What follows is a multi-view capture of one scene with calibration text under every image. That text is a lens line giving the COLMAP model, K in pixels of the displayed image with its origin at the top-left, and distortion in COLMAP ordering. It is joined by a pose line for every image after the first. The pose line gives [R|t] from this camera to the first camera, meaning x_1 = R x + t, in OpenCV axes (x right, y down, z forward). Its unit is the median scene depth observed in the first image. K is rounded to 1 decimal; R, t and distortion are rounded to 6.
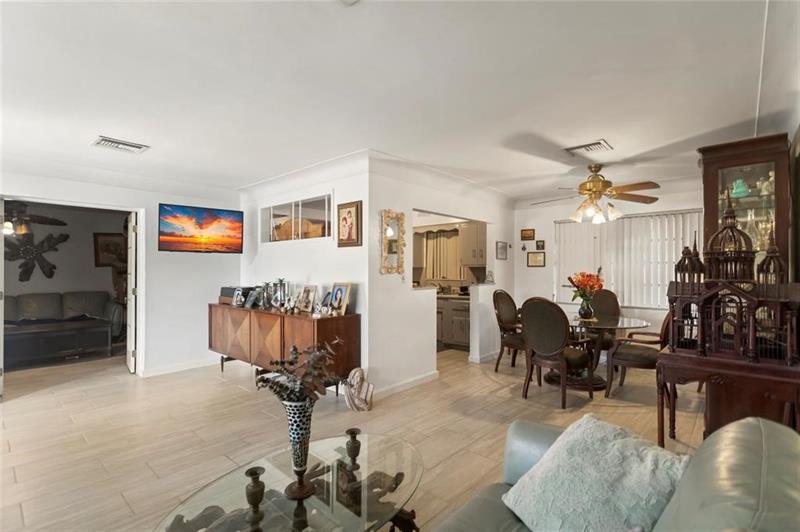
lens RADIAL K [[387.7, 0, 394.3], [0, 387.7, 266.5], [0, 0, 1]] dist [0.005566, -0.000640]
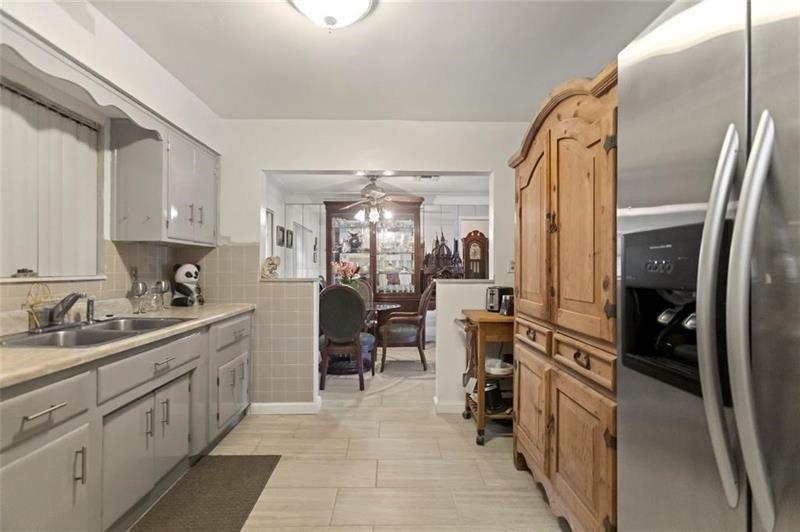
lens RADIAL K [[387.7, 0, 398.8], [0, 387.7, 269.0], [0, 0, 1]] dist [0.005566, -0.000640]
pose [[-0.697049, 0.000318, 0.717024, -0.374667], [-0.008361, 0.999928, -0.008571, 0.043395], [-0.716975, -0.011969, -0.696996, 1.631885]]
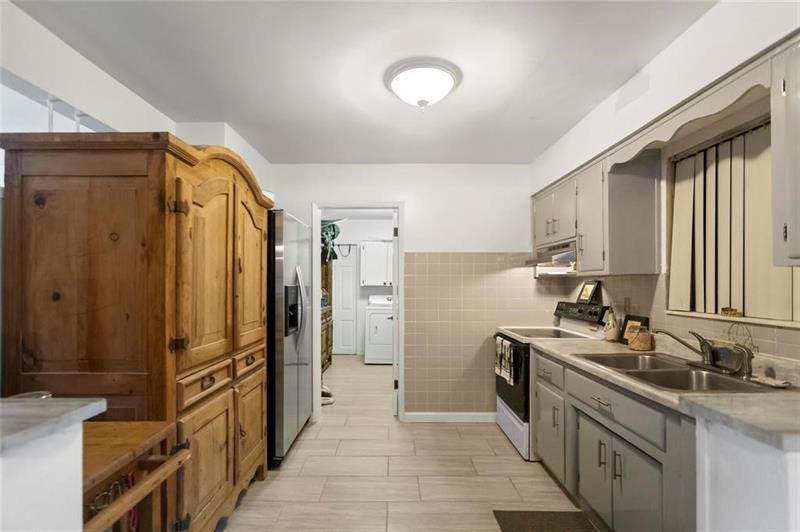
lens RADIAL K [[387.7, 0, 388.0], [0, 387.7, 282.4], [0, 0, 1]] dist [0.005566, -0.000640]
pose [[0.675337, -0.000009, -0.737509, 0.270791], [0.004558, 0.999981, 0.004161, 0.011789], [0.737495, -0.006172, 0.675324, 1.059787]]
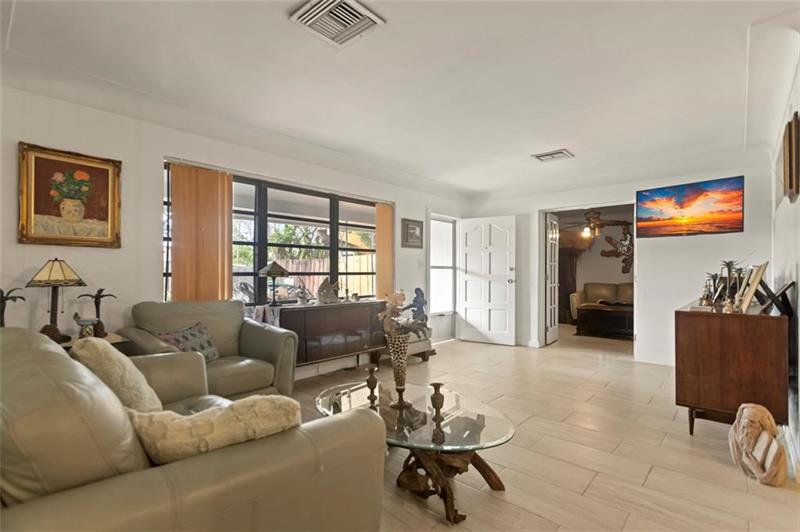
lens RADIAL K [[387.7, 0, 390.6], [0, 387.7, 268.0], [0, 0, 1]] dist [0.005566, -0.000640]
pose [[0.008117, -0.014456, -0.999863, 0.411241], [0.007893, 0.999865, -0.014392, 0.049403], [0.999936, -0.007775, 0.008230, 0.372805]]
